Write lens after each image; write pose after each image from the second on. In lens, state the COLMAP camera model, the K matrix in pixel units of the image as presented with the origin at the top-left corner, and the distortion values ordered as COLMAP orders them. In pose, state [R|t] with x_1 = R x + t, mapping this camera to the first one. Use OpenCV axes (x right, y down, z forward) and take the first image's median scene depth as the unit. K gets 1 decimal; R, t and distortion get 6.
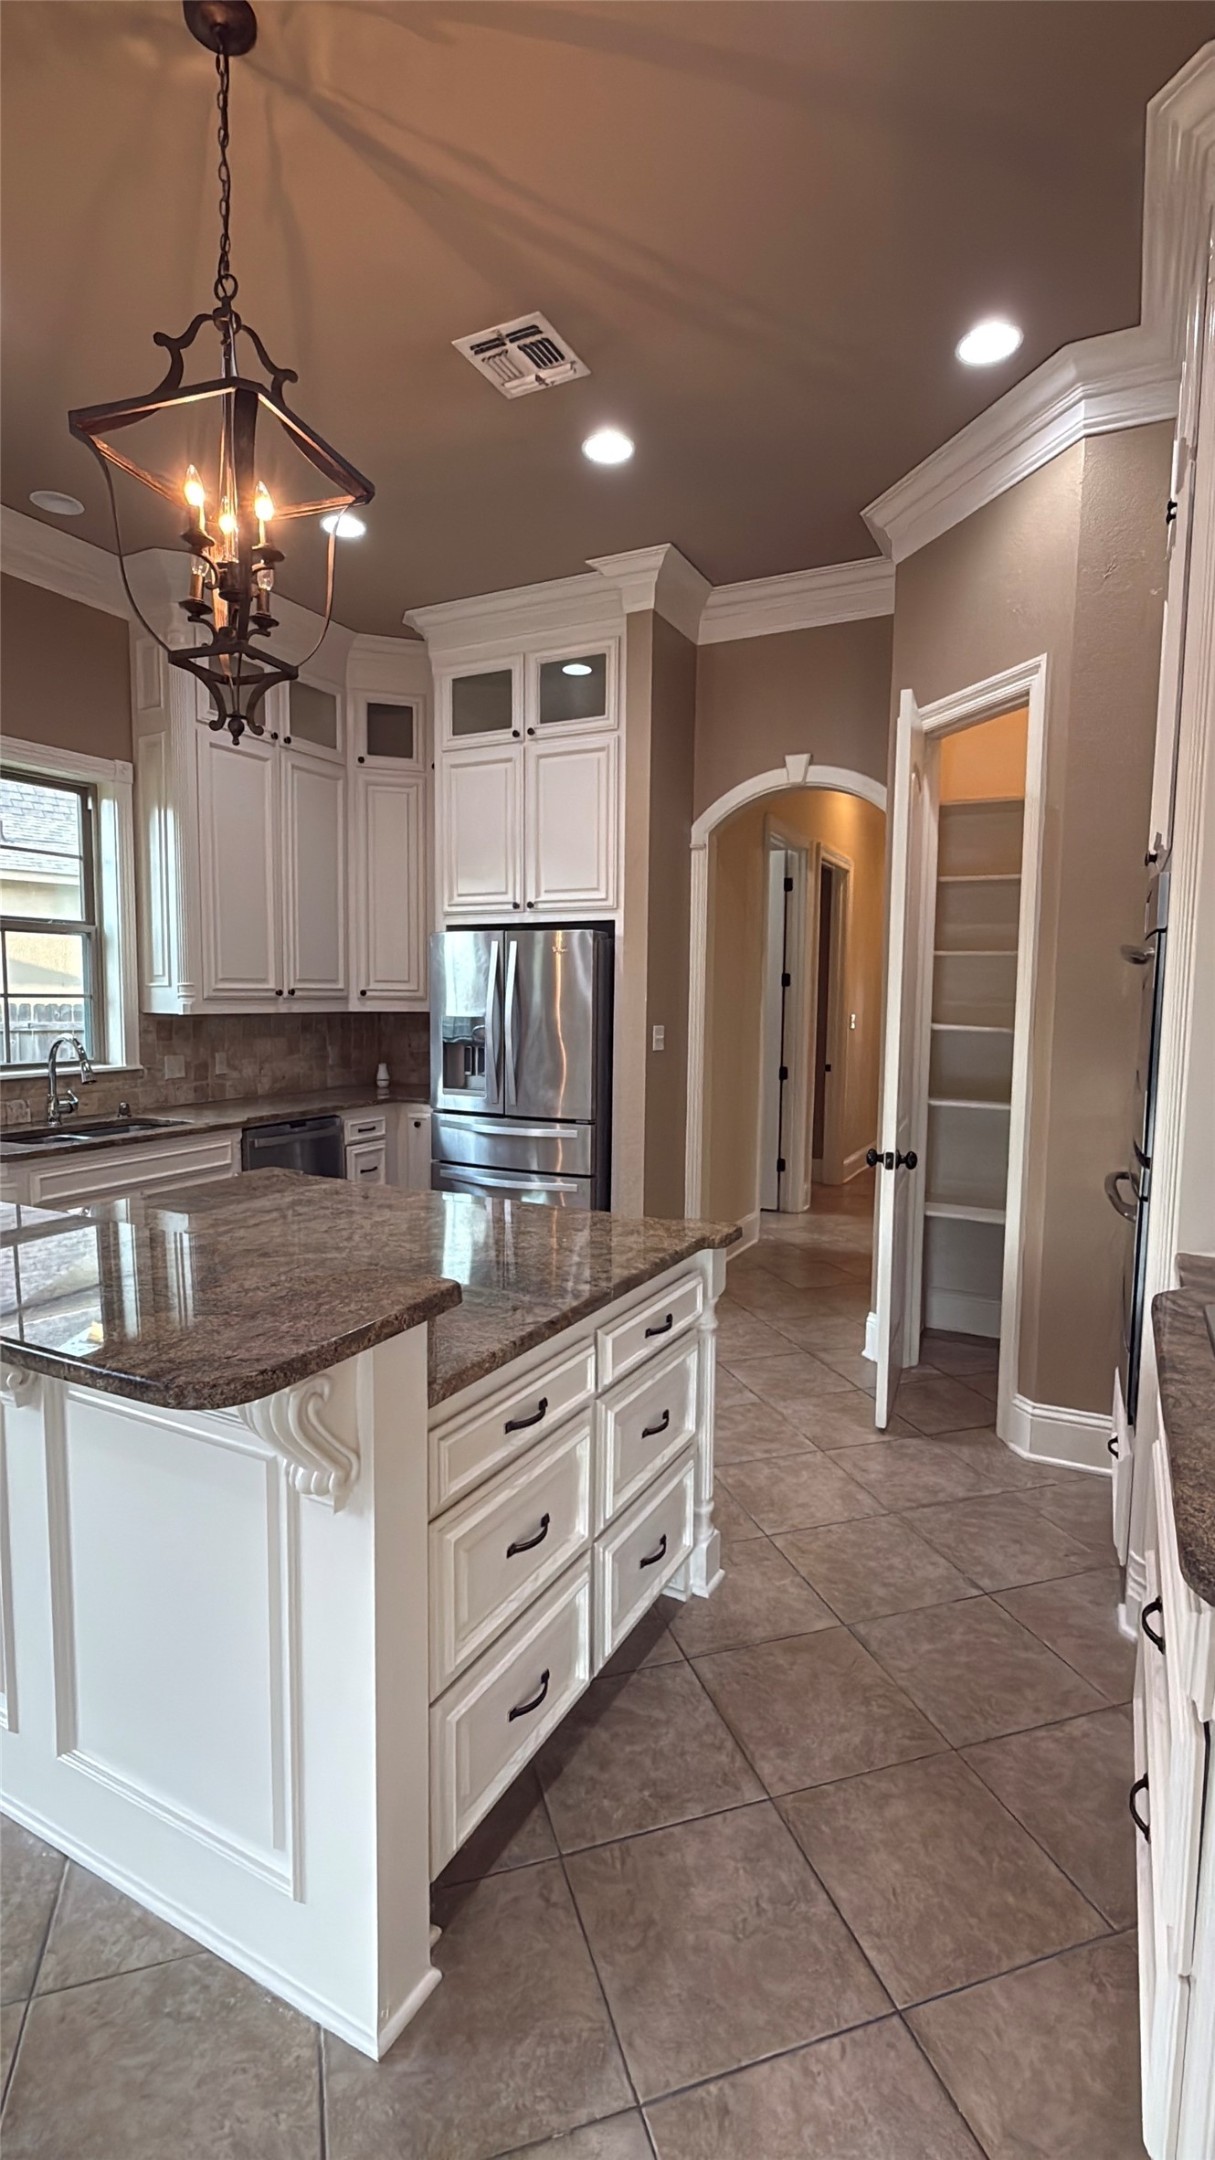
lens RADIAL K [[998.3, 0, 604.3], [0, 998.3, 1082.2], [0, 0, 1]] dist [0.002544, 0.000788]
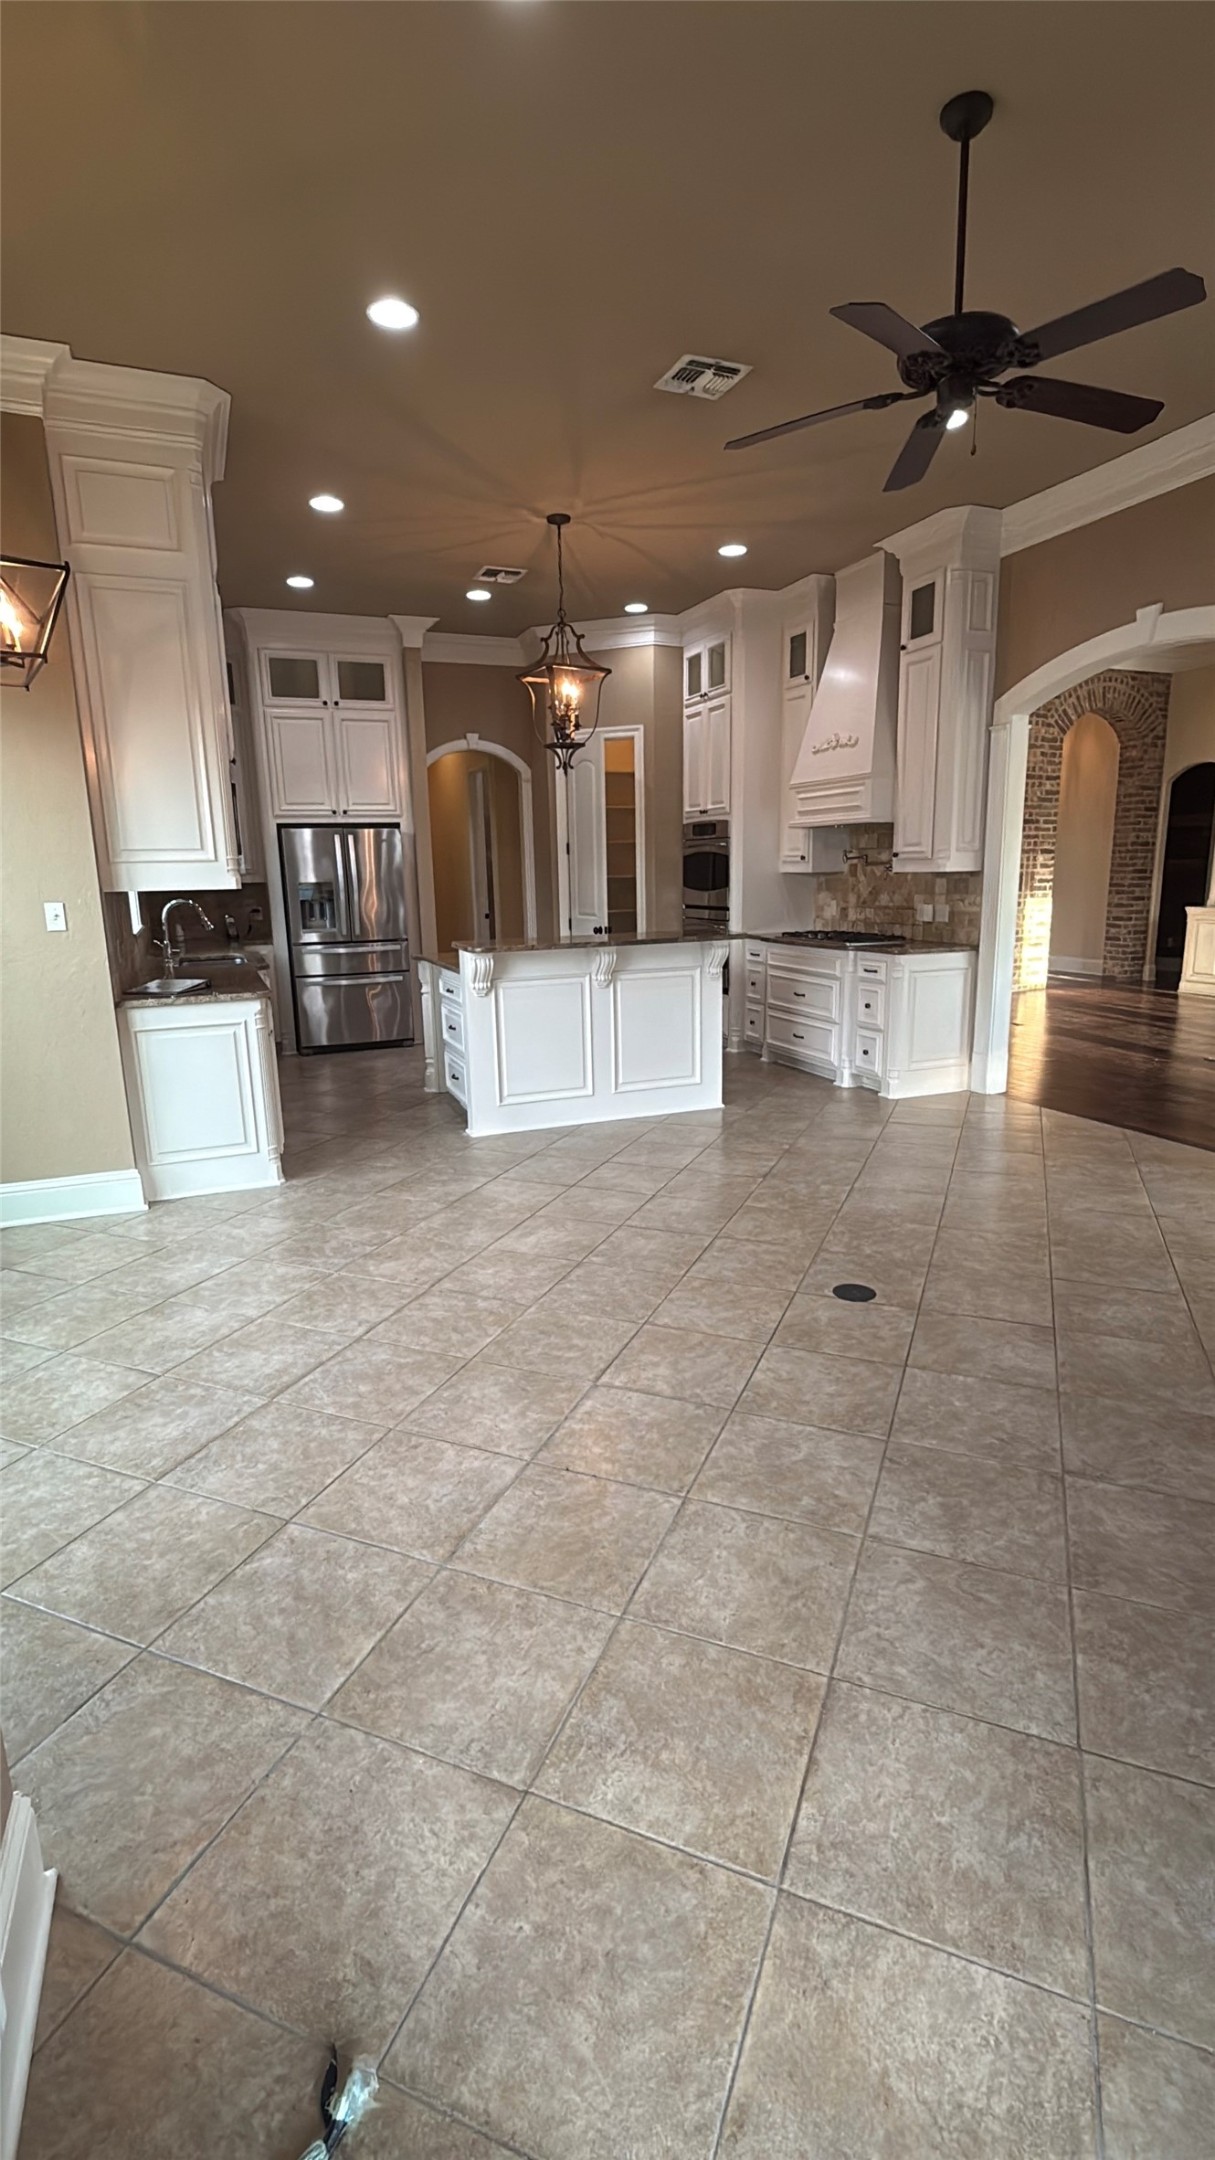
lens RADIAL K [[998.3, 0, 604.3], [0, 998.3, 1082.2], [0, 0, 1]] dist [0.002544, 0.000788]
pose [[0.656656, -0.182189, 0.731854, -1.078503], [0.092776, 0.982527, 0.161349, 0.033660], [-0.748462, -0.038053, 0.662085, -0.426846]]
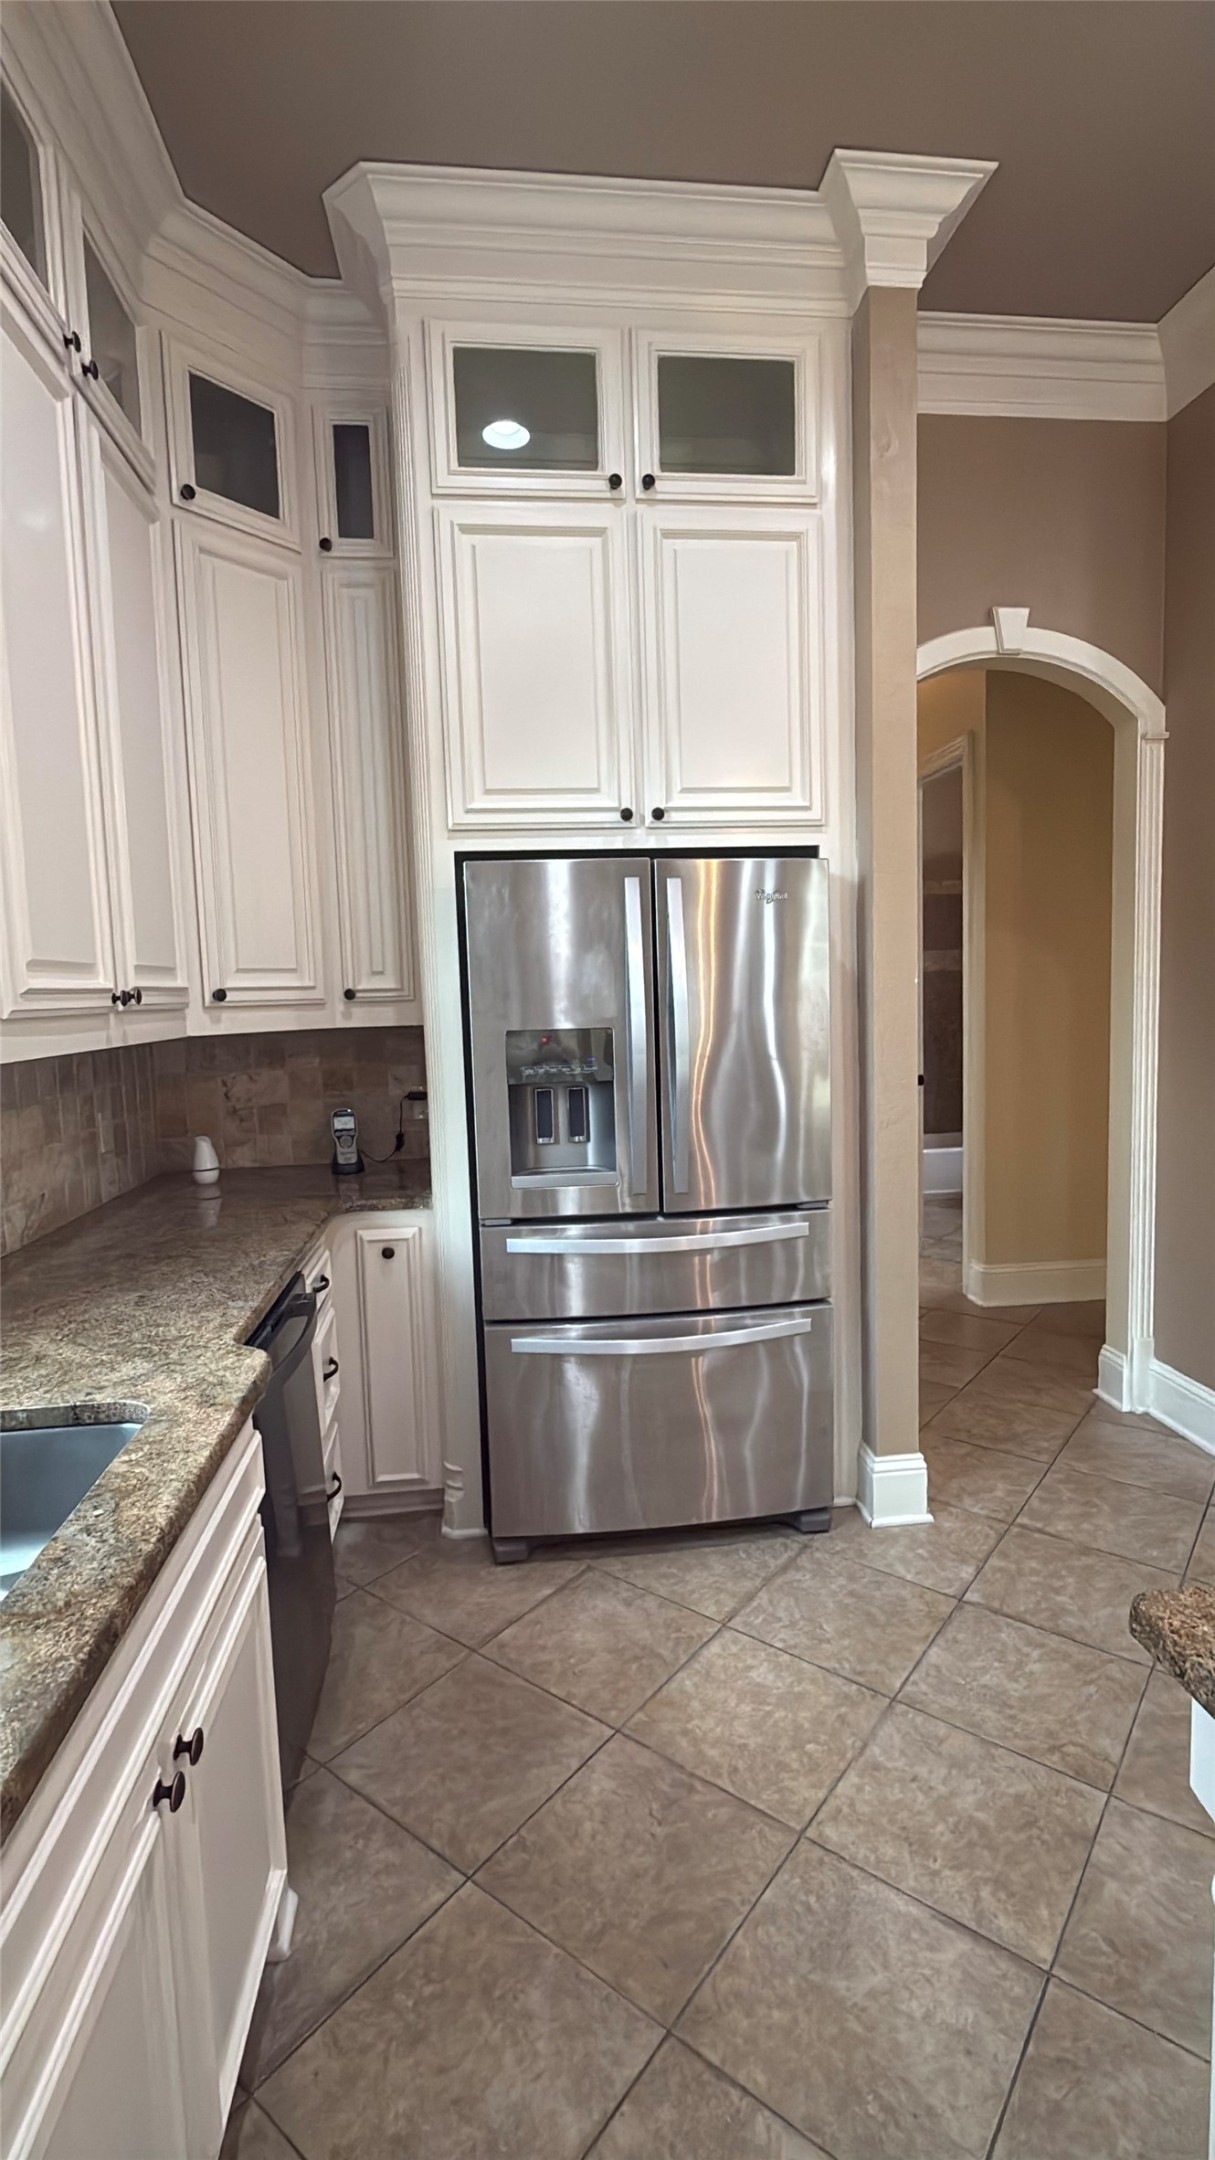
lens RADIAL K [[998.3, 0, 604.3], [0, 998.3, 1082.2], [0, 0, 1]] dist [0.002544, 0.000788]
pose [[0.830178, -0.083912, 0.551148, -0.403977], [0.086797, 0.996007, 0.020902, -0.048454], [-0.550701, 0.030486, 0.834146, 0.574713]]
